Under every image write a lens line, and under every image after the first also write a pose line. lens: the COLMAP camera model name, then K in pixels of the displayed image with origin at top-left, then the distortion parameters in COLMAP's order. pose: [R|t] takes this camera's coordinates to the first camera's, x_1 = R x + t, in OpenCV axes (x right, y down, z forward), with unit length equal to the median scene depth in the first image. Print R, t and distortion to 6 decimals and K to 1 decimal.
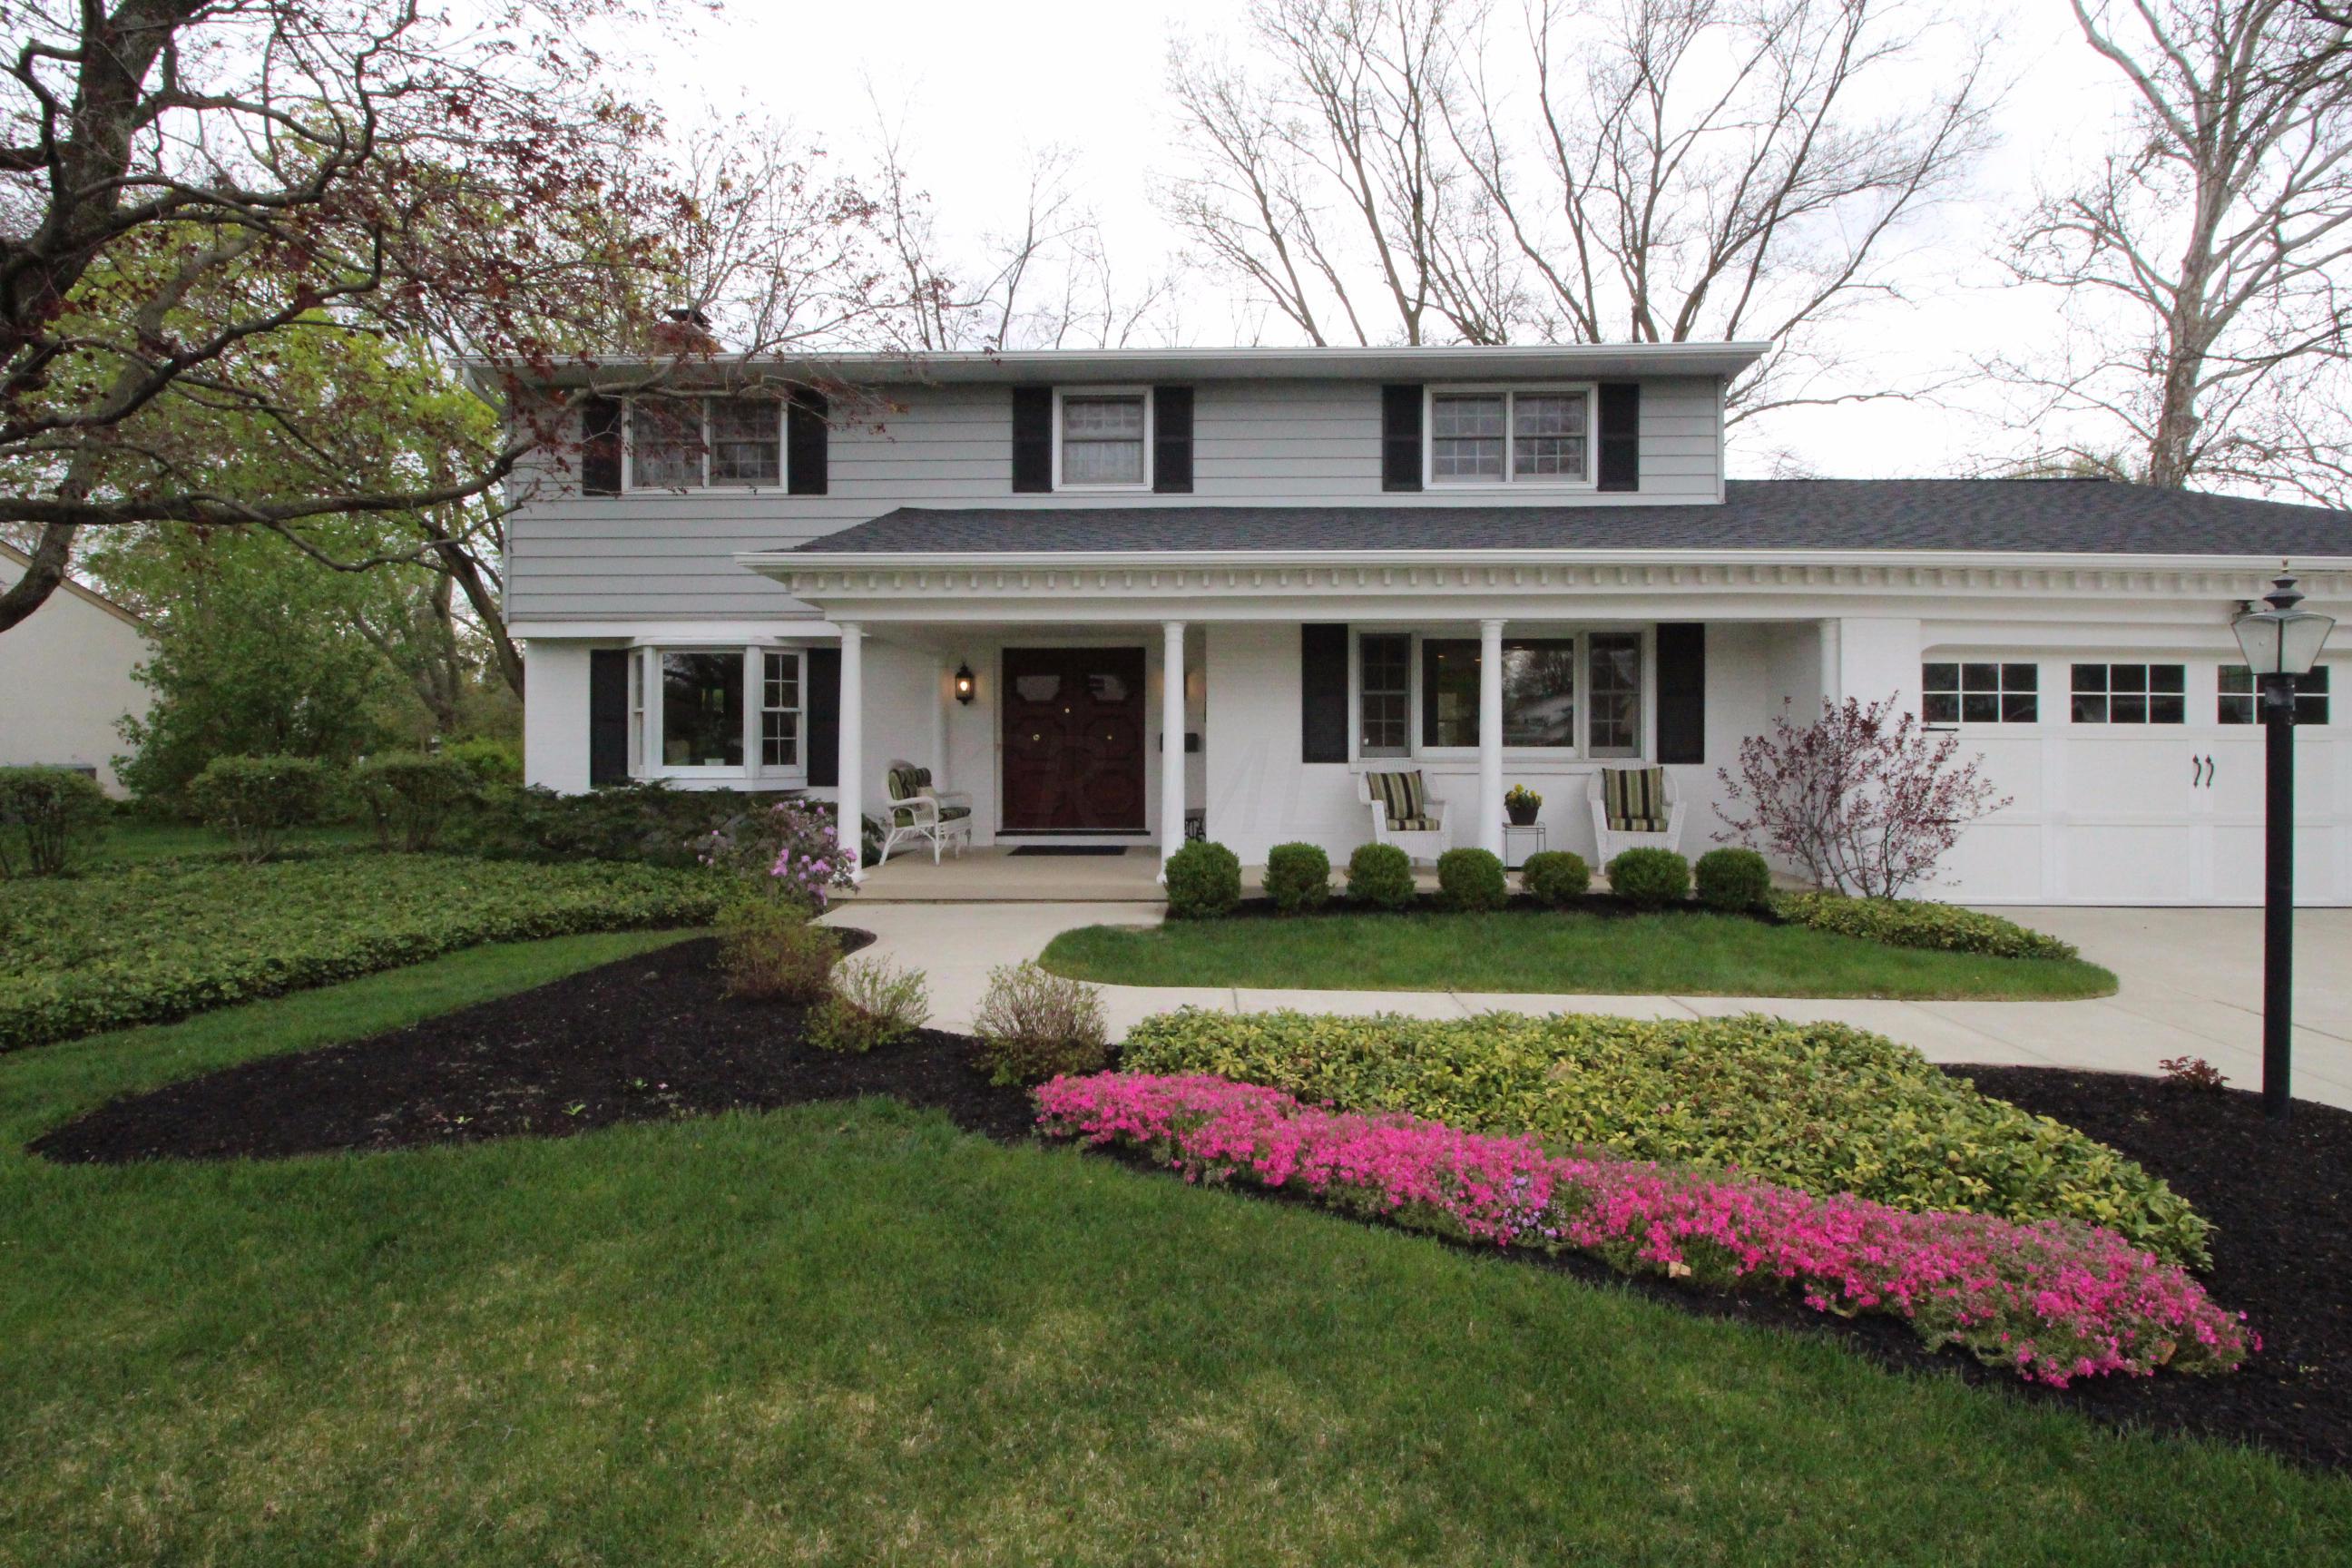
lens RADIAL K [[1085.9, 0, 1179.6], [0, 1085.9, 785.3], [0, 0, 1]] dist [-0.004536, -0.001421]
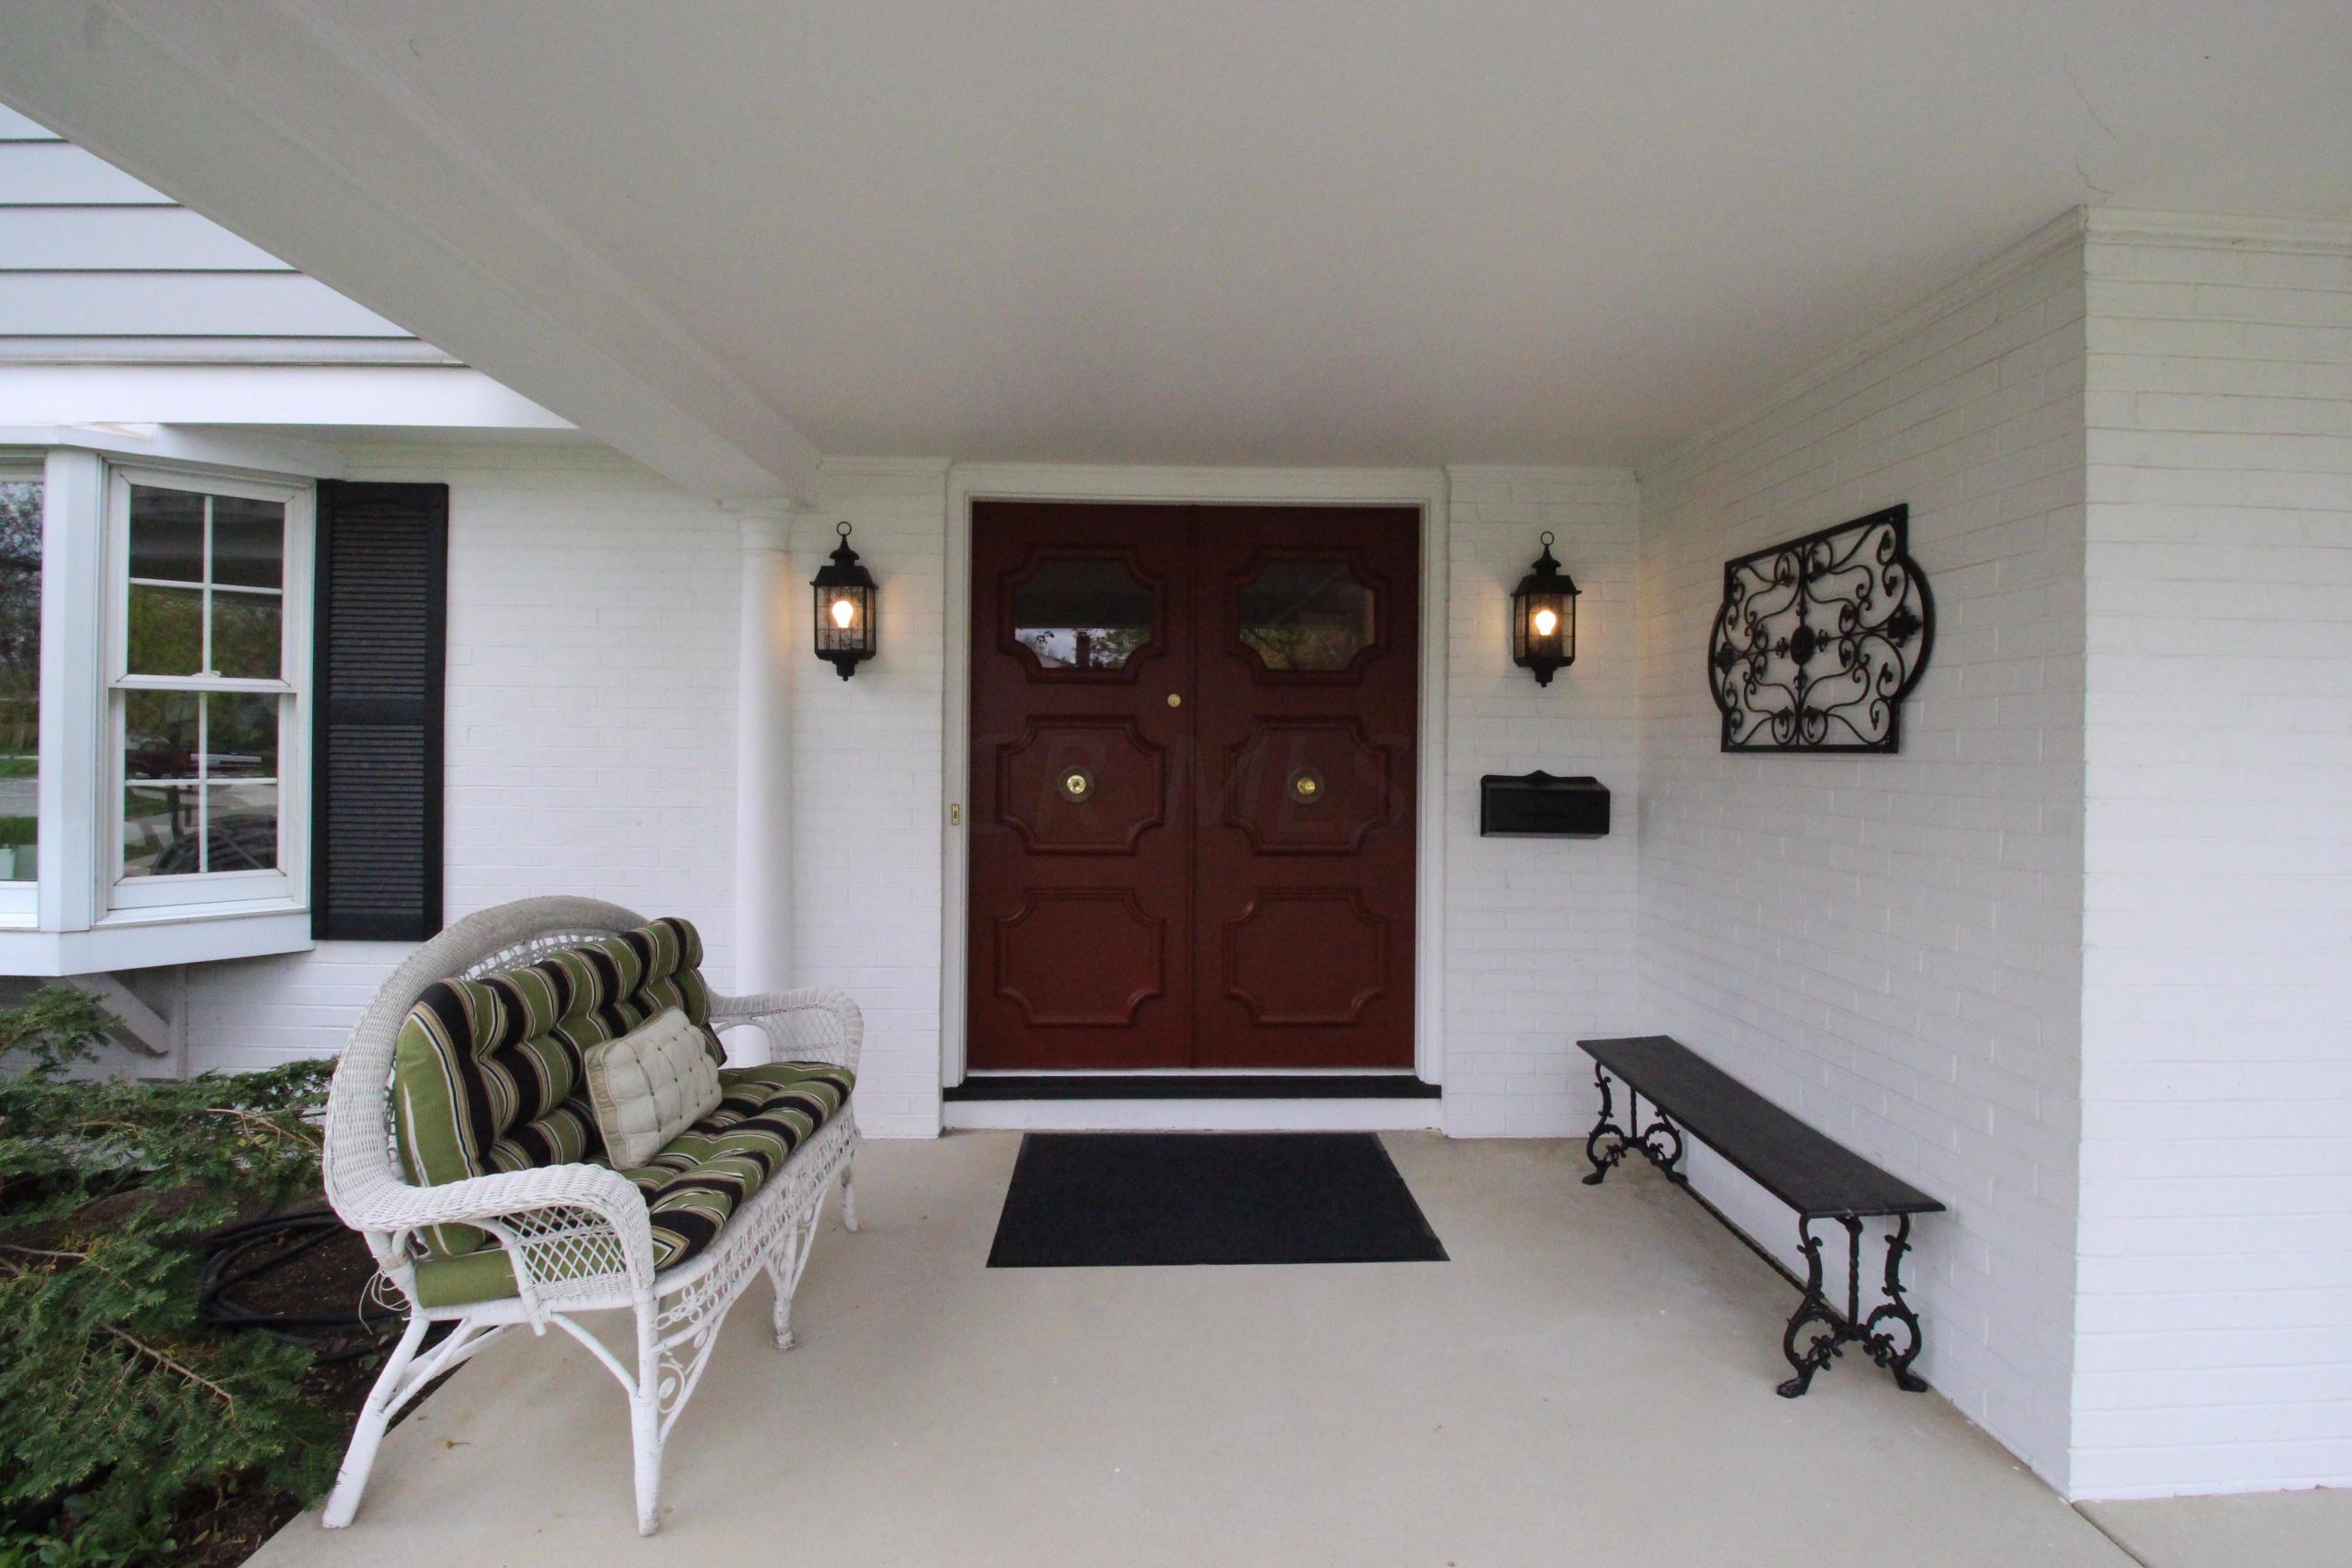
lens RADIAL K [[1085.9, 0, 1172.1], [0, 1085.9, 779.1], [0, 0, 1]] dist [-0.004536, -0.001421]
pose [[0.998781, 0.007522, 0.048785, -0.122078], [-0.007294, 0.999962, -0.004857, -0.044757], [-0.048819, 0.004495, 0.998798, 0.694892]]
